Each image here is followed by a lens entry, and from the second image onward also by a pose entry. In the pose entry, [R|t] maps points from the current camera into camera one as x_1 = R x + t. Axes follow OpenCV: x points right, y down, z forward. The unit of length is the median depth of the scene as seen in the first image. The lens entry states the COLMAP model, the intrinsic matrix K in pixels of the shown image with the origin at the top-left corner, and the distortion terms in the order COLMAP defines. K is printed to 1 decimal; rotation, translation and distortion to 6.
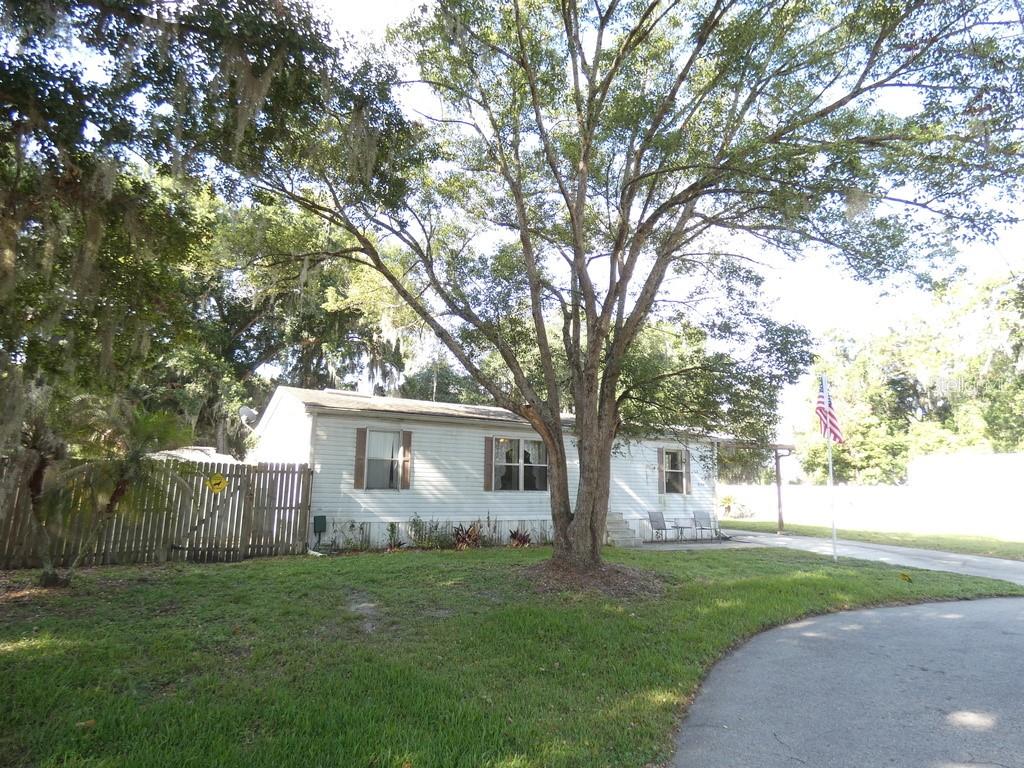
lens RADIAL K [[615.0, 0, 516.0], [0, 615.0, 380.9], [0, 0, 1]] dist [-0.000947, -0.002339]
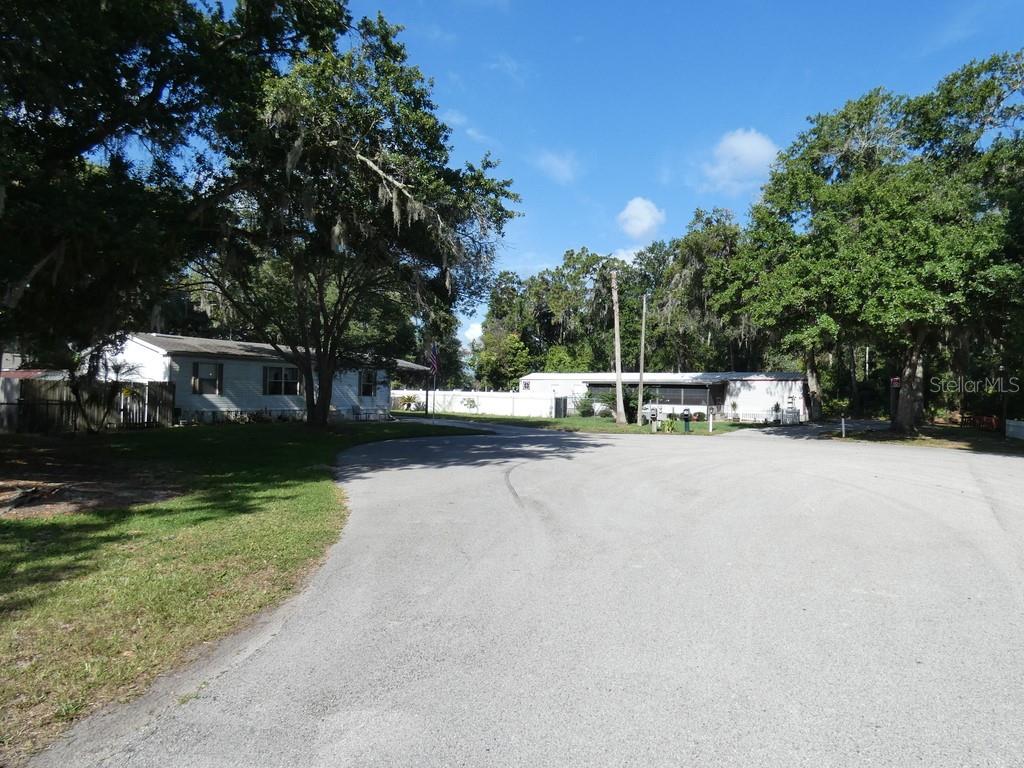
lens RADIAL K [[615.0, 0, 516.9], [0, 615.0, 385.7], [0, 0, 1]] dist [-0.000947, -0.002339]
pose [[0.902971, 0.010356, 0.429576, -0.155801], [-0.082739, 0.985192, 0.150168, -0.194112], [-0.421660, -0.171140, 0.890457, -0.986457]]
